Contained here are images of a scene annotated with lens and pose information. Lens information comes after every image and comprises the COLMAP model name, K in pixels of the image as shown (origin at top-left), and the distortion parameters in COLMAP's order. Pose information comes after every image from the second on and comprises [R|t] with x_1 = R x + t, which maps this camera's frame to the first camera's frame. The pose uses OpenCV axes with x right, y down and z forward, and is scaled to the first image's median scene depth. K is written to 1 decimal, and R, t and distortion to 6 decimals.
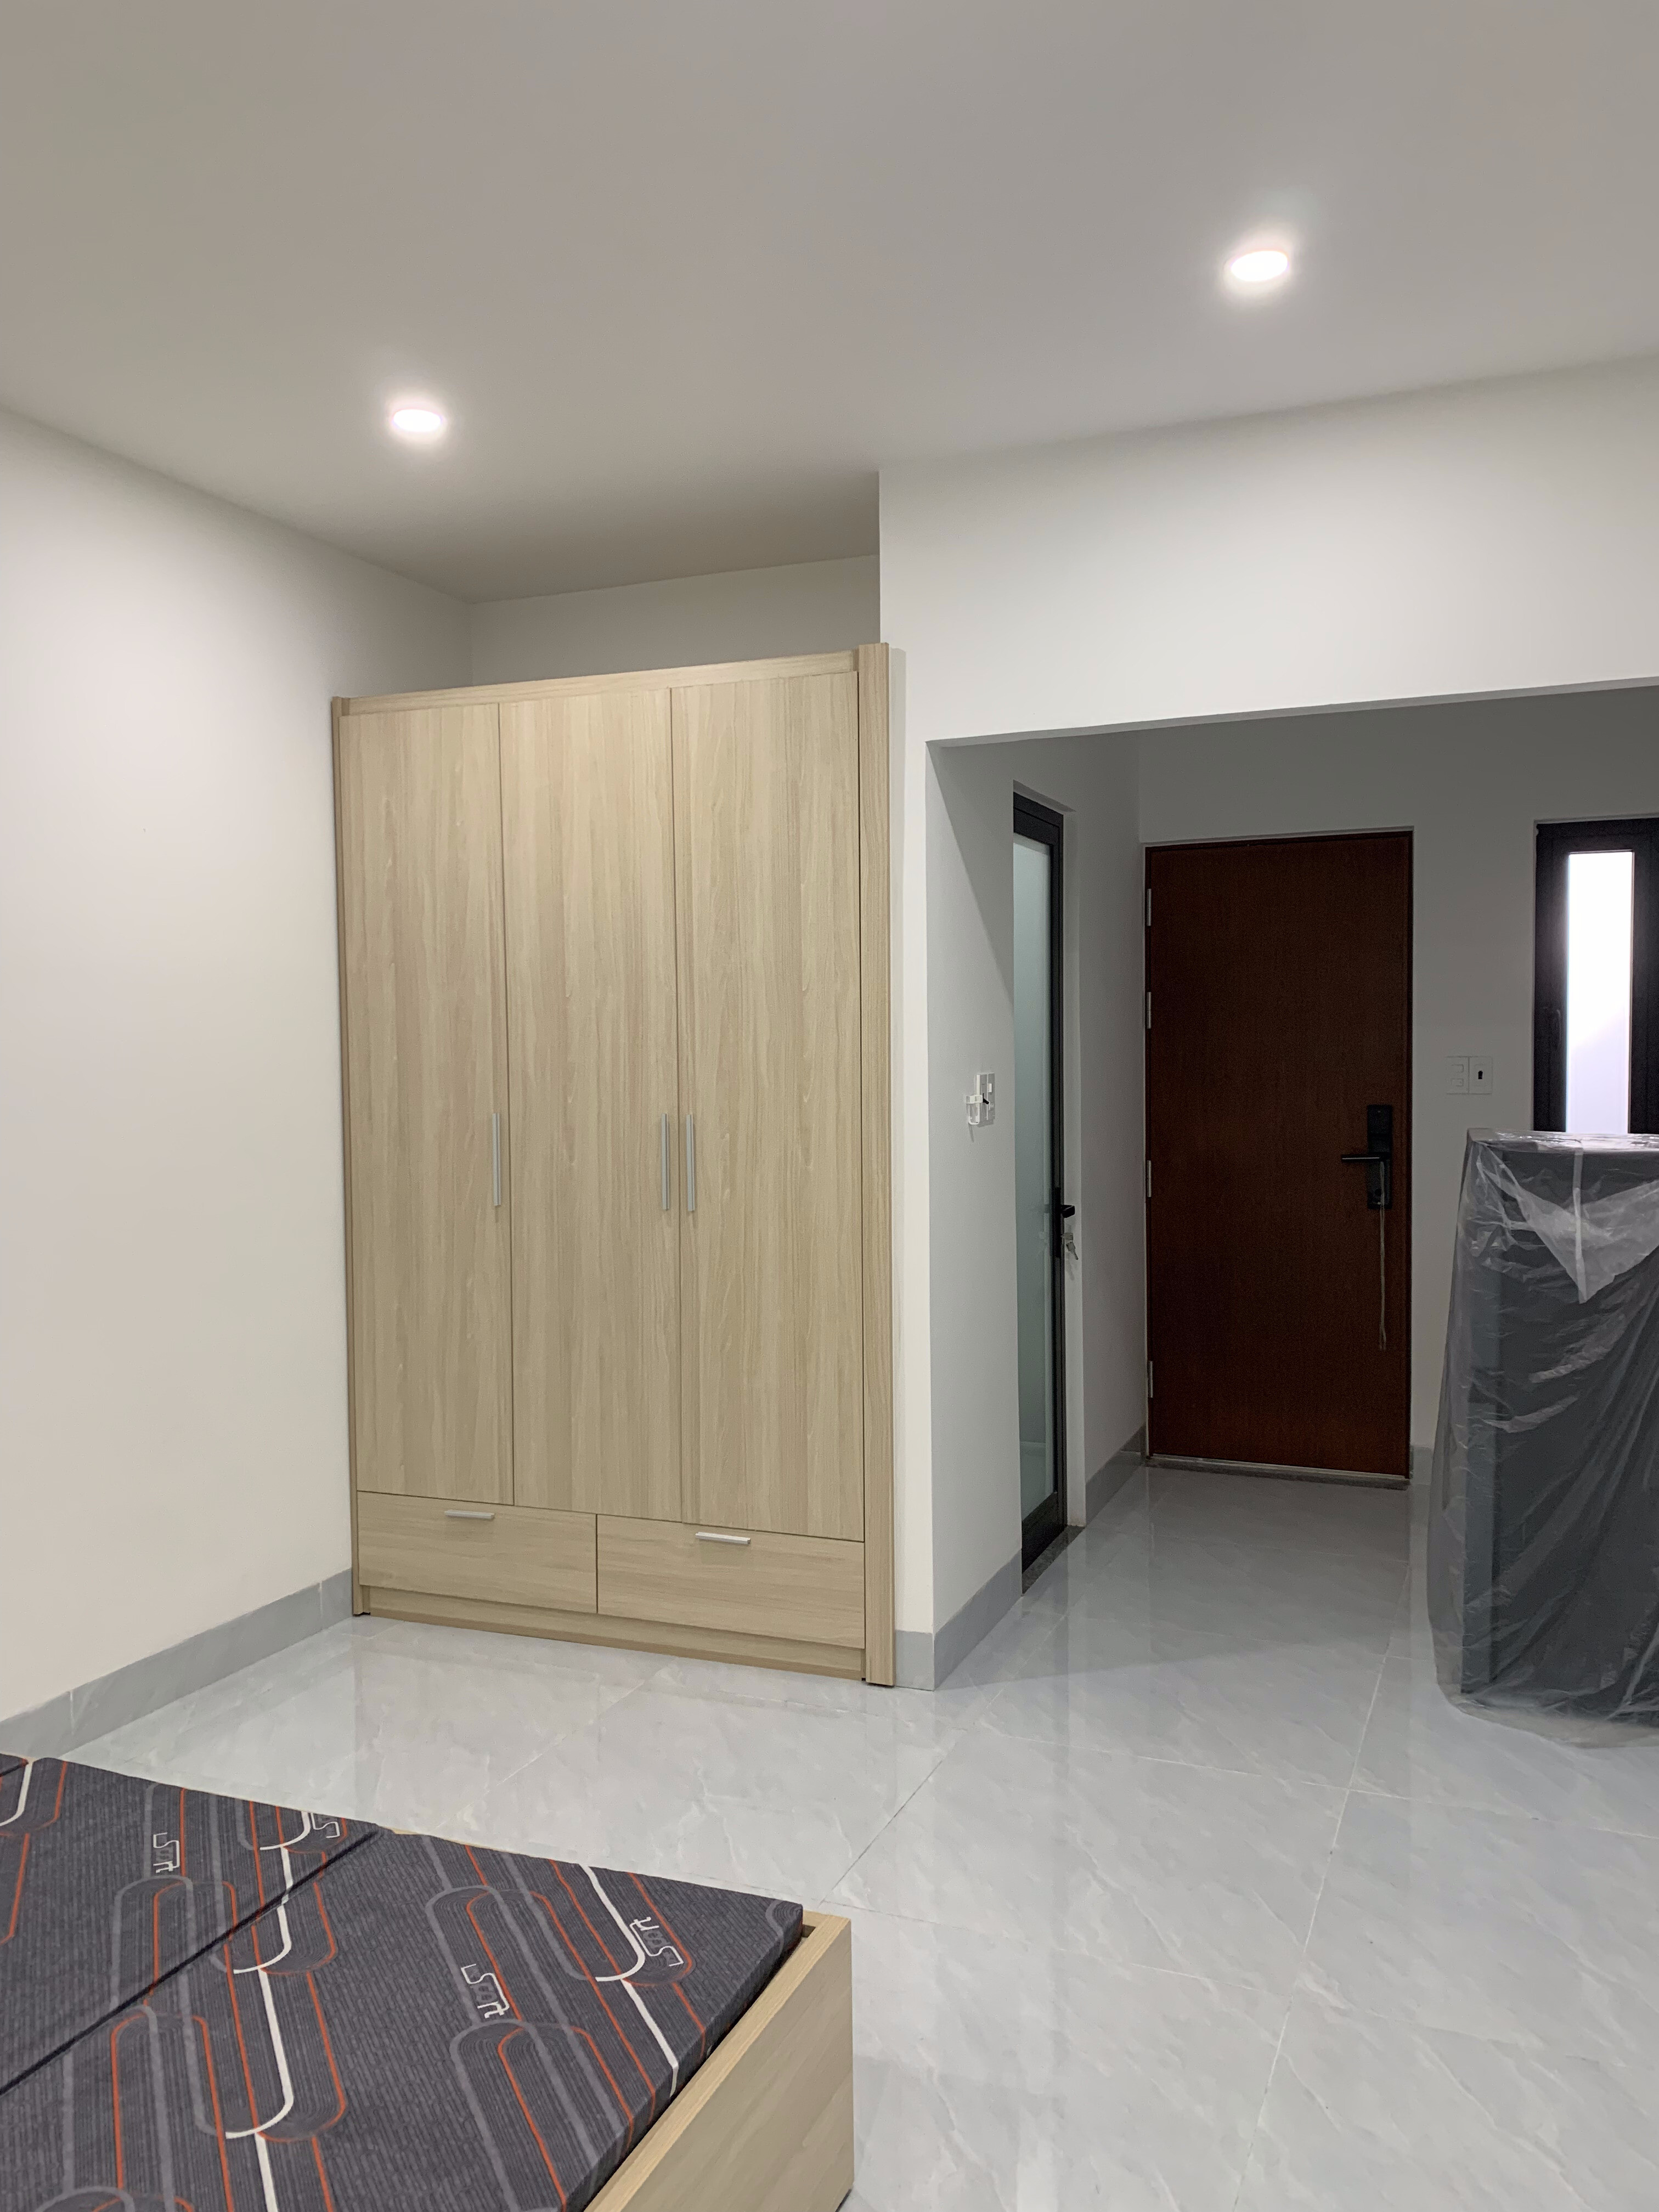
lens RADIAL K [[1699.9, 0, 829.5], [0, 1699.9, 1106.0], [0, 0, 1]] dist [-0.001995, -0.002166]
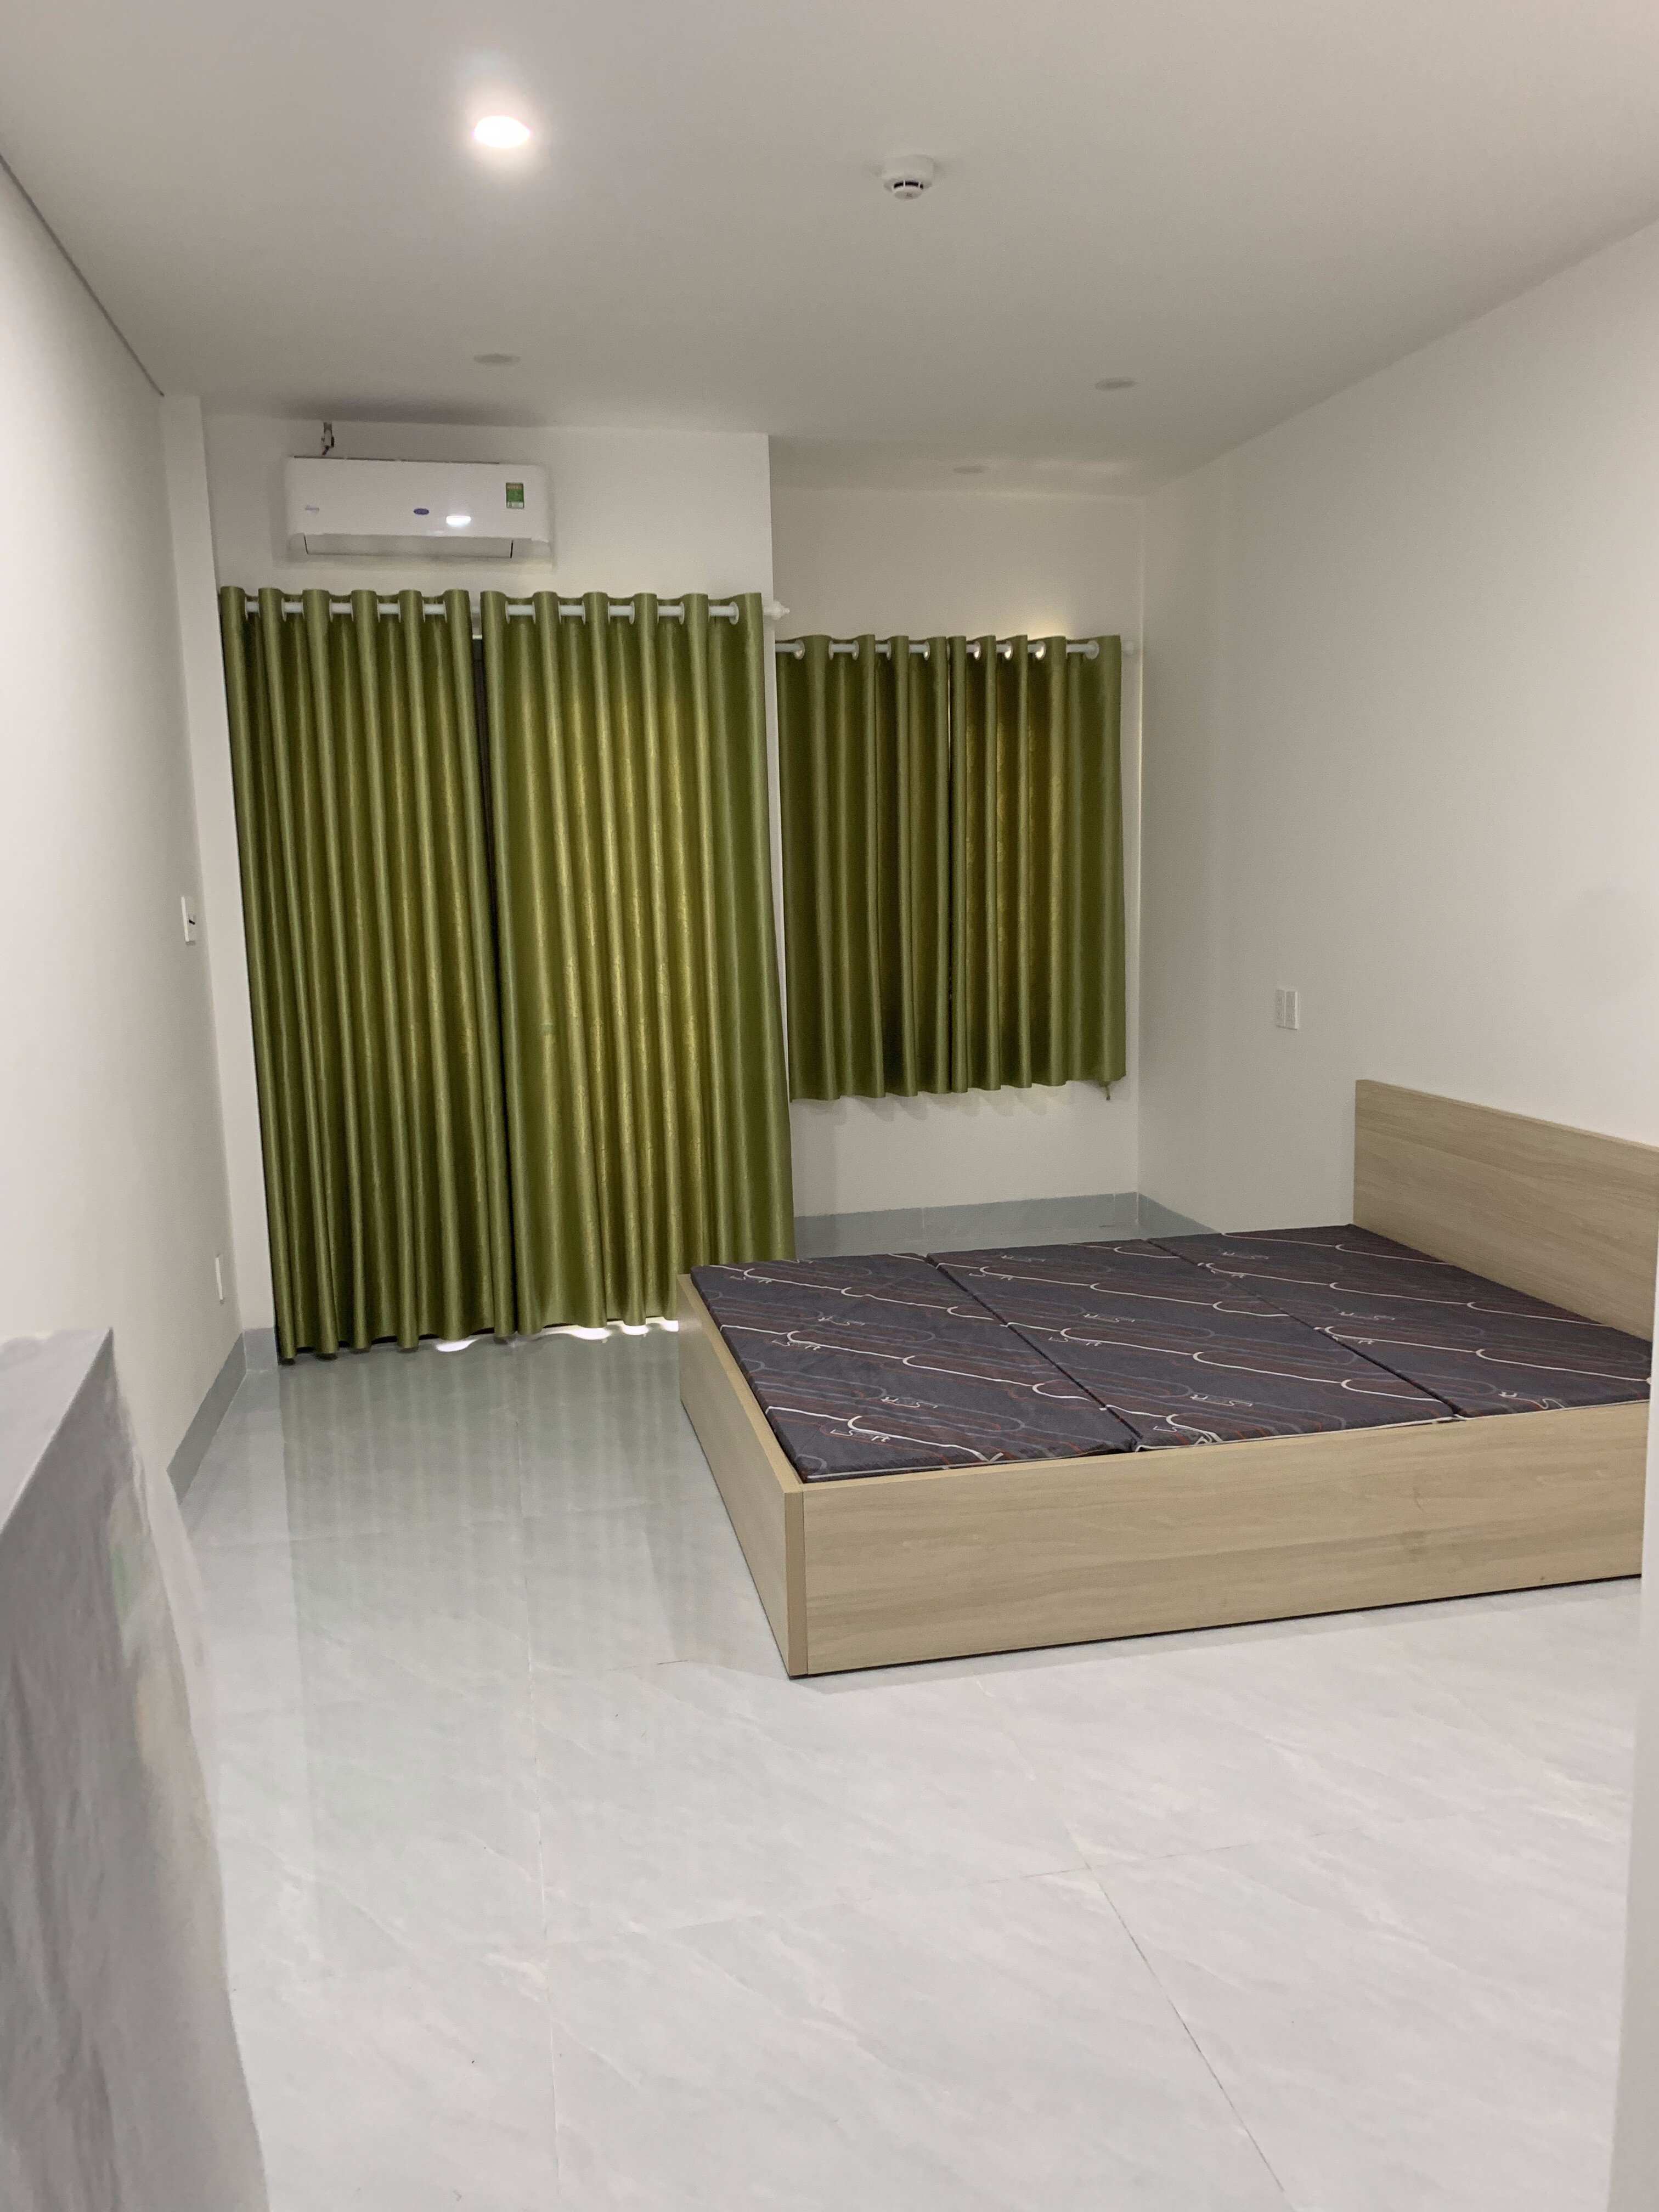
lens RADIAL K [[1699.9, 0, 829.5], [0, 1699.9, 1106.0], [0, 0, 1]] dist [-0.001995, -0.002166]
pose [[-0.826352, 0.106795, -0.552936, 0.662302], [0.009862, 0.984448, 0.175400, -0.070285], [0.563068, 0.139489, -0.814553, 1.947351]]
